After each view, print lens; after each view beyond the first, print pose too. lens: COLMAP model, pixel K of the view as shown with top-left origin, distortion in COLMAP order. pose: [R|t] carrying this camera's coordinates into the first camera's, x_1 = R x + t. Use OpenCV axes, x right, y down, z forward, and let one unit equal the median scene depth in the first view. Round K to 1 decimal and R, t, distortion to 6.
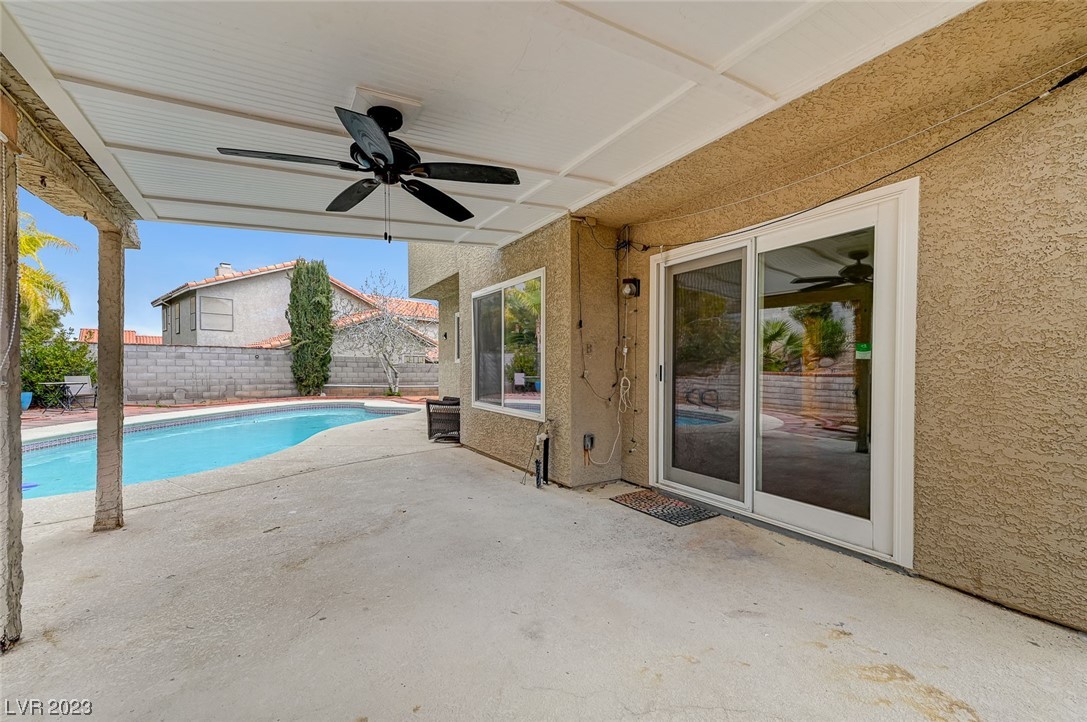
lens RADIAL K [[430.6, 0, 544.0], [0, 430.6, 367.6], [0, 0, 1]] dist [0.028097, -0.000102]
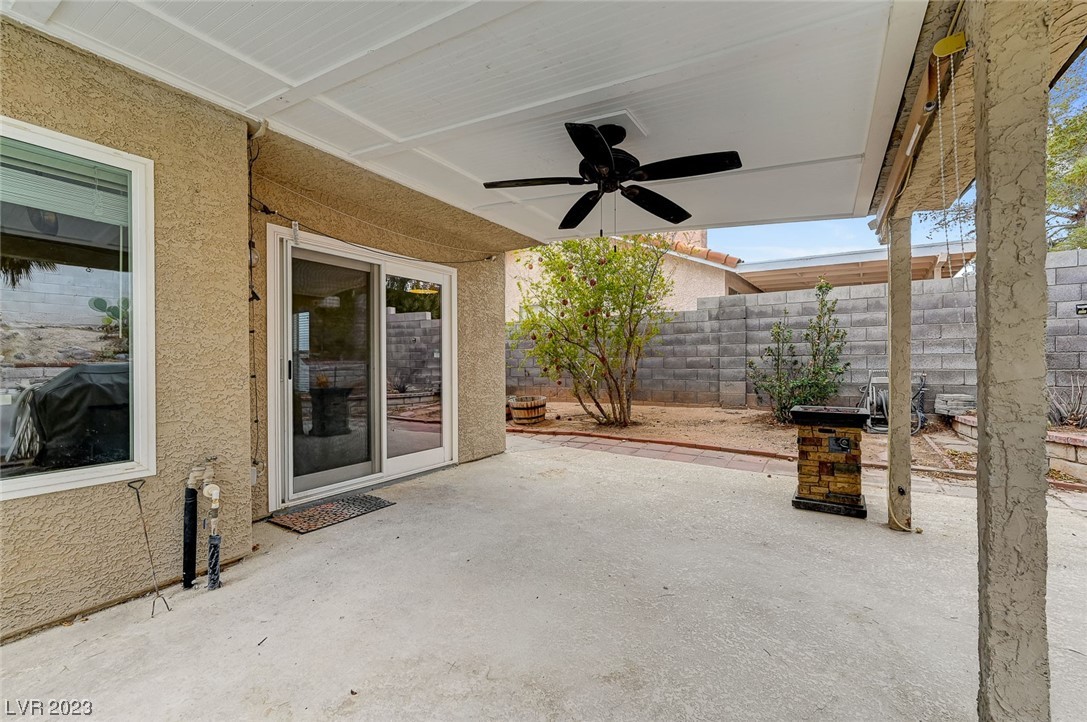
lens RADIAL K [[449.9, 0, 546.5], [0, 449.9, 361.7], [0, 0, 1]] dist [-0.002493, 0.000109]
pose [[-0.421983, 0.003288, 0.906598, -0.202548], [0.007141, 0.999974, -0.000303, 0.000096], [-0.906576, 0.006346, -0.421996, 0.251419]]
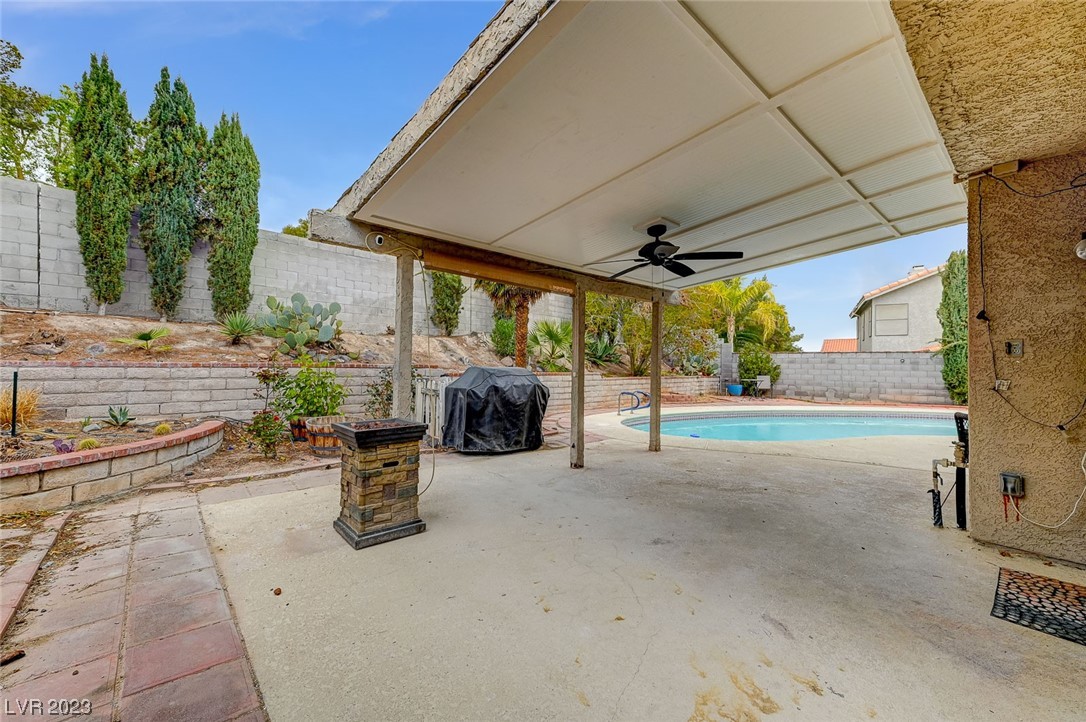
lens RADIAL K [[421.9, 0, 544.4], [0, 421.9, 359.1], [0, 0, 1]] dist [0.014281, 0.000133]
pose [[0.158746, -0.016877, -0.987175, 0.191518], [-0.010646, 0.999766, -0.018804, -0.001997], [0.987262, 0.013495, 0.158530, 0.045953]]
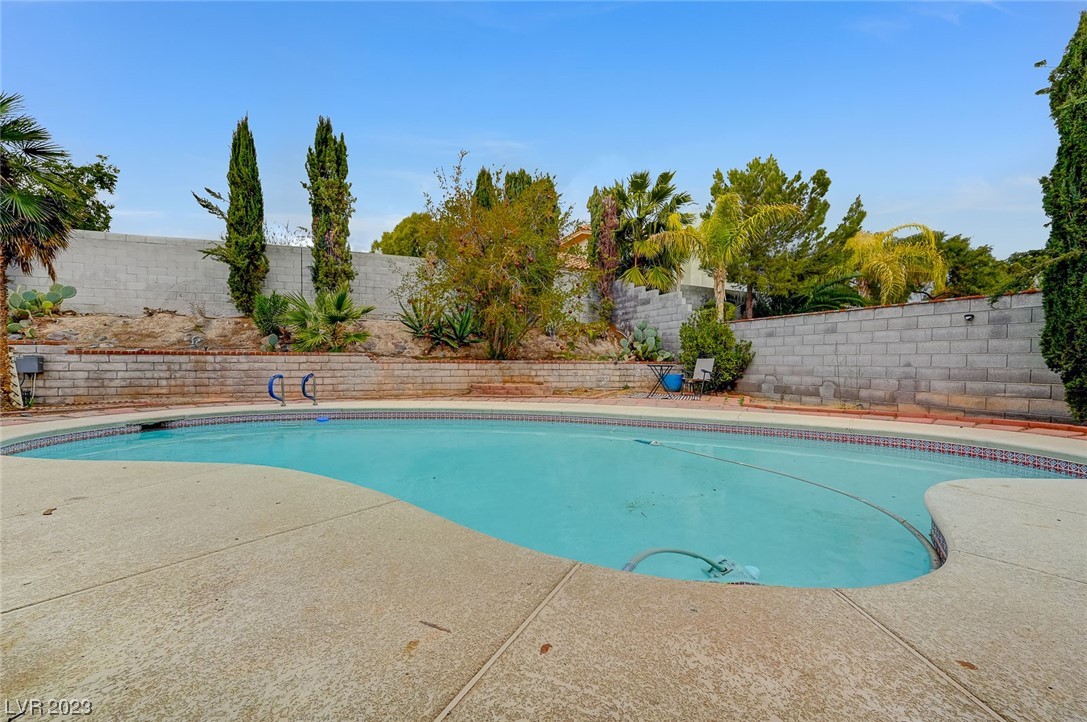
lens RADIAL K [[421.7, 0, 557.8], [0, 421.7, 369.3], [0, 0, 1]] dist [0.015047, 0.000191]
pose [[-0.337710, 0.010345, -0.941193, -0.129061], [-0.003700, 0.999917, 0.012318, 0.025853], [0.941243, 0.007642, -0.337644, 0.849258]]
